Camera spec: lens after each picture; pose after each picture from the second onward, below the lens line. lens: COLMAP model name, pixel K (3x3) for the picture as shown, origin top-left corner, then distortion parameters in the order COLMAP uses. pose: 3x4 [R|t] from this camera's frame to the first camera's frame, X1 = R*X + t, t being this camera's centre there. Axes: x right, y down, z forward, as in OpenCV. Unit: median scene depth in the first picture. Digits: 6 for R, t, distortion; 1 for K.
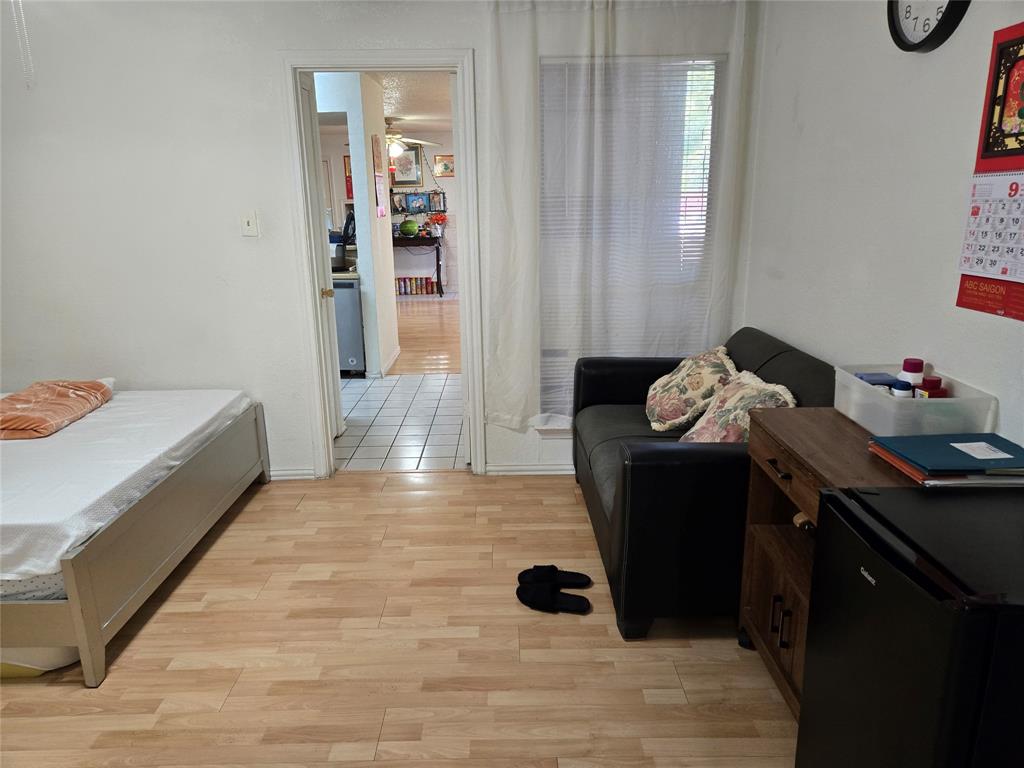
lens RADIAL K [[690.8, 0, 500.8], [0, 690.8, 375.0], [0, 0, 1]] dist [0.084394, -0.066384]
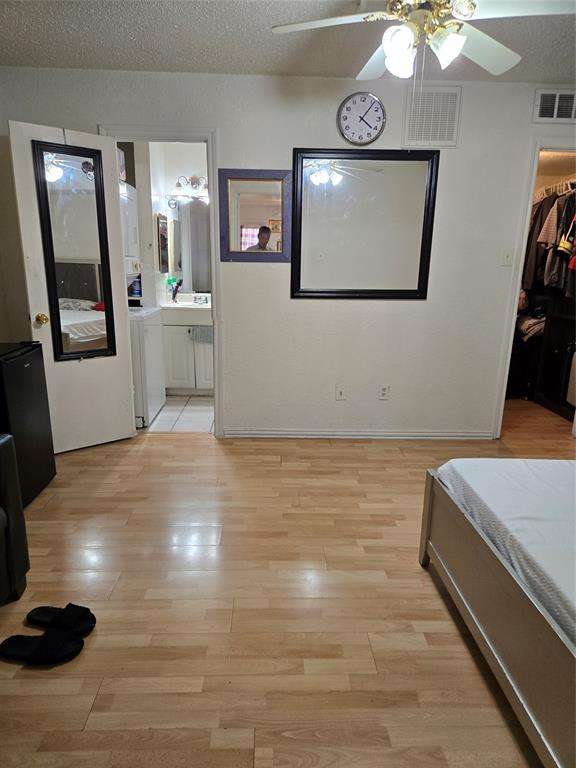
lens RADIAL K [[518.1, 0, 288.0], [0, 518.1, 384.0], [0, 0, 1]] dist [0.084394, -0.066384]
pose [[-0.998997, 0.017085, -0.041400, -0.222926], [-0.004684, 0.879448, 0.475972, -0.335785], [0.044541, 0.475688, -0.878486, 1.514926]]
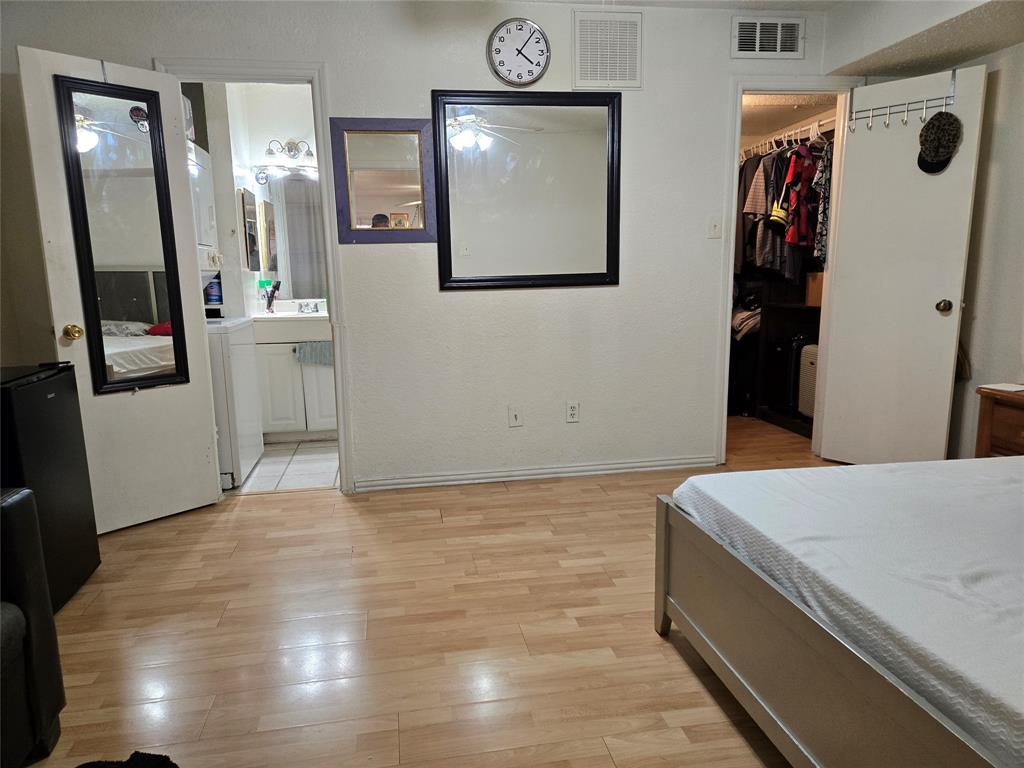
lens RADIAL K [[681.5, 0, 507.8], [0, 681.5, 377.4], [0, 0, 1]] dist [0.082890, -0.064340]
pose [[-0.982358, 0.073096, -0.172134, -0.180694], [-0.001824, 0.916659, 0.399666, -0.255513], [0.187002, 0.392929, -0.900354, 1.479921]]
